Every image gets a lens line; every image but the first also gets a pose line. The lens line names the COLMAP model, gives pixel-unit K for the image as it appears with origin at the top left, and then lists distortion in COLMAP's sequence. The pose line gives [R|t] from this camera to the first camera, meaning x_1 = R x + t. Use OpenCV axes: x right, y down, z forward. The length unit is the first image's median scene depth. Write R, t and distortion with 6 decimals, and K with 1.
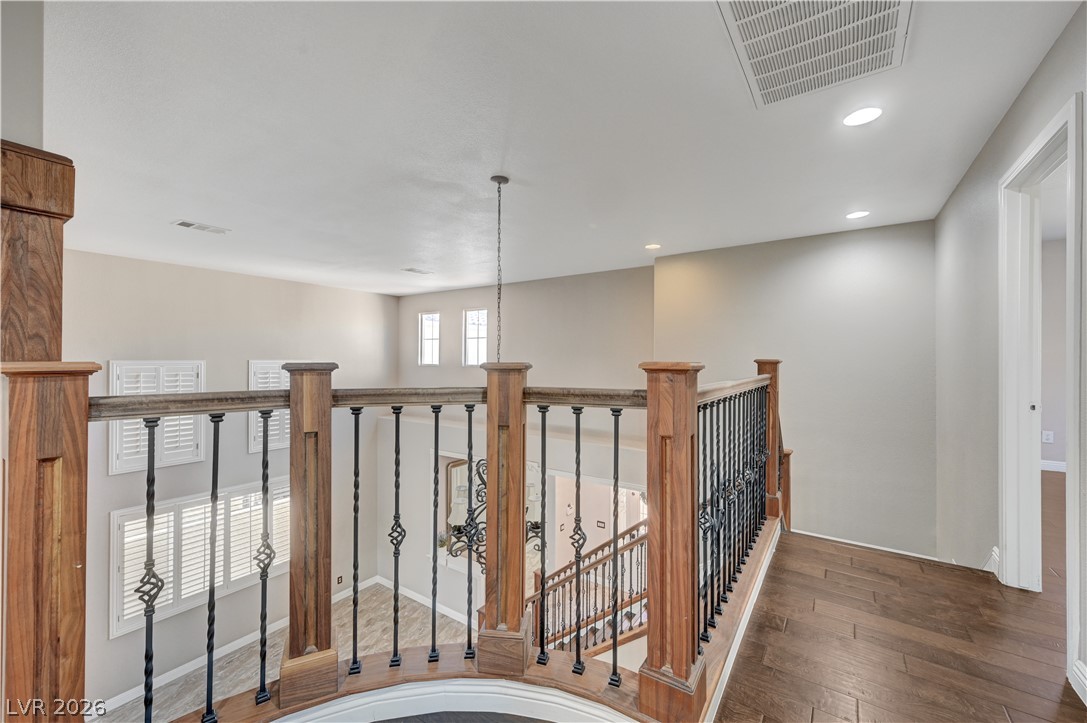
lens RADIAL K [[428.5, 0, 541.2], [0, 428.5, 362.4], [0, 0, 1]] dist [0.002501, -0.000062]
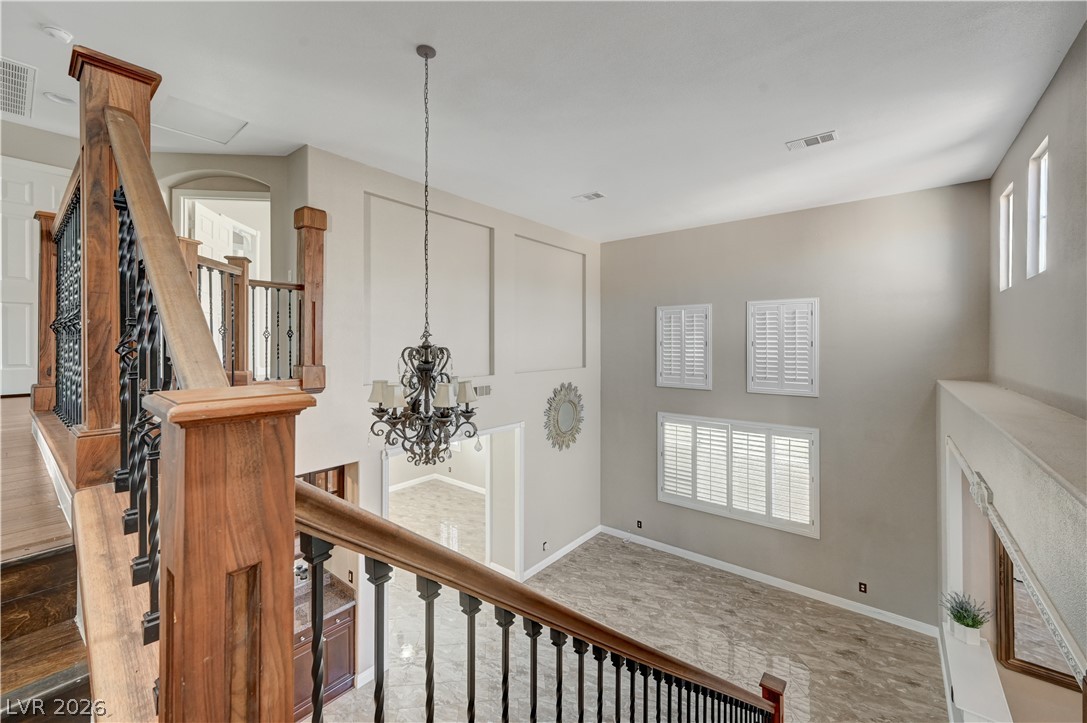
lens RADIAL K [[428.5, 0, 550.8], [0, 428.5, 338.5], [0, 0, 1]] dist [0.002501, -0.000062]
pose [[-0.059800, -0.005708, -0.998194, 0.409946], [-0.000162, 0.999984, -0.005708, 0.097675], [0.998210, -0.000180, -0.059800, 0.648990]]
